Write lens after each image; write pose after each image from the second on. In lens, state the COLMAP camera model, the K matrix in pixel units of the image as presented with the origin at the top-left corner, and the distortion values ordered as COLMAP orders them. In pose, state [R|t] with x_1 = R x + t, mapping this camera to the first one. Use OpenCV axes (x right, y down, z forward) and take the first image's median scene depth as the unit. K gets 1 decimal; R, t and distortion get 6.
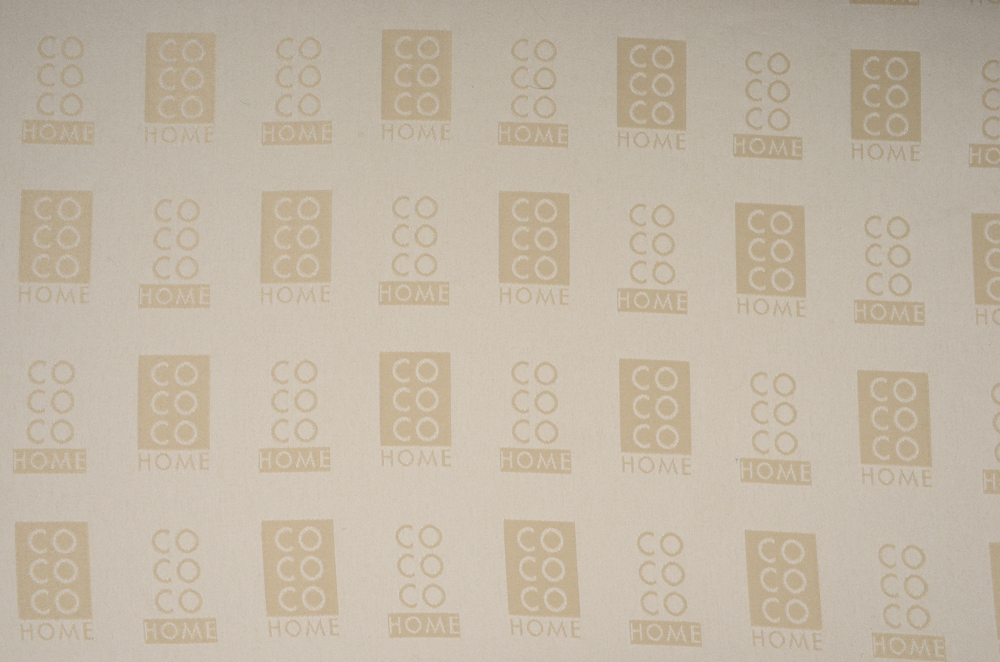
lens RADIAL K [[1388.5, 0, 498.9], [0, 1388.5, 332.2], [0, 0, 1]] dist [-0.026999, 0.000000]
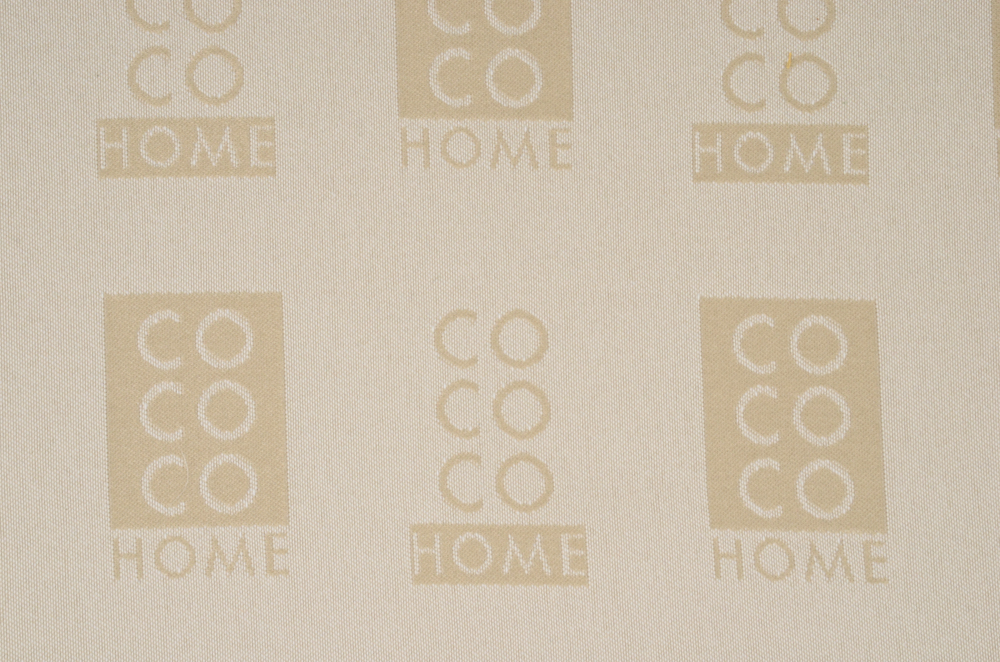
lens RADIAL K [[3864.8, 0, 498.7], [0, 3864.8, 329.7], [0, 0, 1]] dist [1.009729, 0.000000]
pose [[0.999416, -0.022432, 0.025774, -0.001242], [0.021469, 0.999083, 0.037038, -0.014868], [-0.026581, -0.036463, 0.998981, -0.127770]]
